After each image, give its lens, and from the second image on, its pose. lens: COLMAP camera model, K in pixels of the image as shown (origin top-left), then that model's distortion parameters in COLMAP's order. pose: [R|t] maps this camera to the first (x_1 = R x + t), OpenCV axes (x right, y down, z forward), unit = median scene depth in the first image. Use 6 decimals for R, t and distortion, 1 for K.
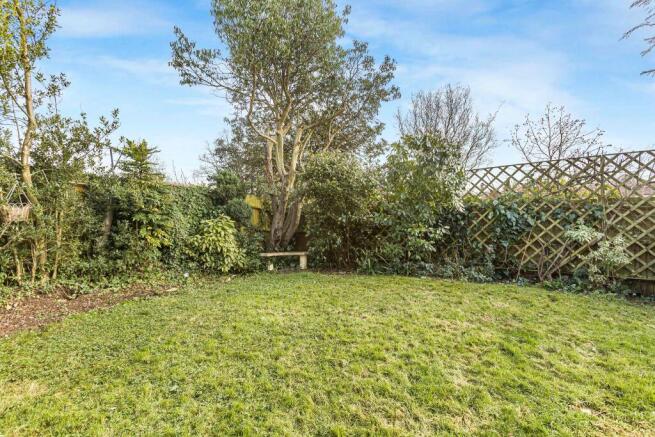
lens RADIAL K [[289.5, 0, 324.6], [0, 289.5, 213.4], [0, 0, 1]] dist [-0.006552, 0.001681]
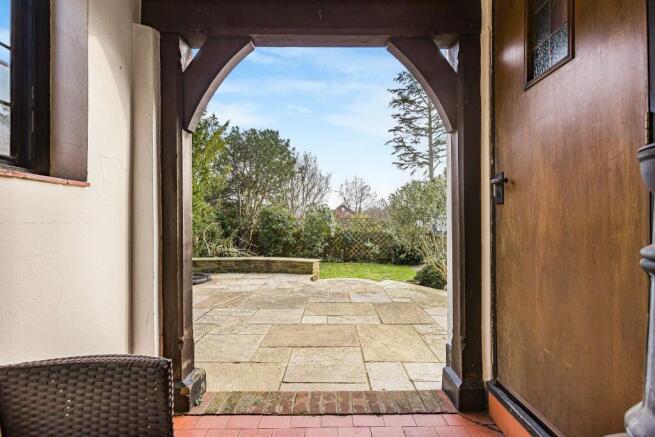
lens RADIAL K [[308.0, 0, 327.2], [0, 308.0, 222.1], [0, 0, 1]] dist [0.000243, -0.000007]
pose [[0.827603, 0.021759, 0.560892, -1.101923], [-0.017674, 0.999763, -0.012706, -0.098529], [-0.561035, 0.000602, 0.827792, -1.228746]]
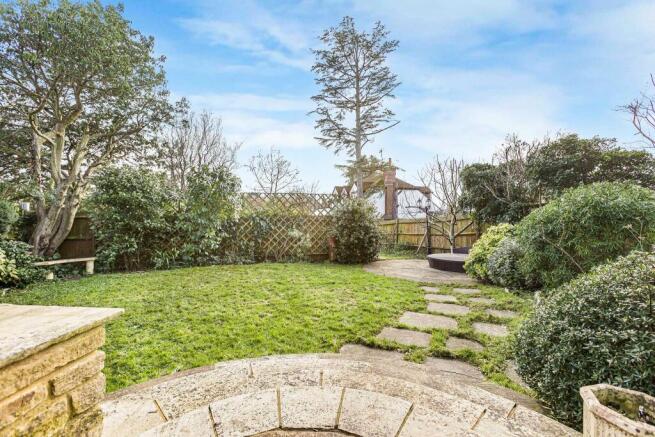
lens RADIAL K [[297.2, 0, 323.9], [0, 297.2, 213.5], [0, 0, 1]] dist [-0.001759, 0.000244]
pose [[0.638743, 0.031686, 0.768768, -0.453012], [-0.021152, 0.999497, -0.023621, -0.017628], [-0.769129, -0.001173, 0.639092, -0.373326]]
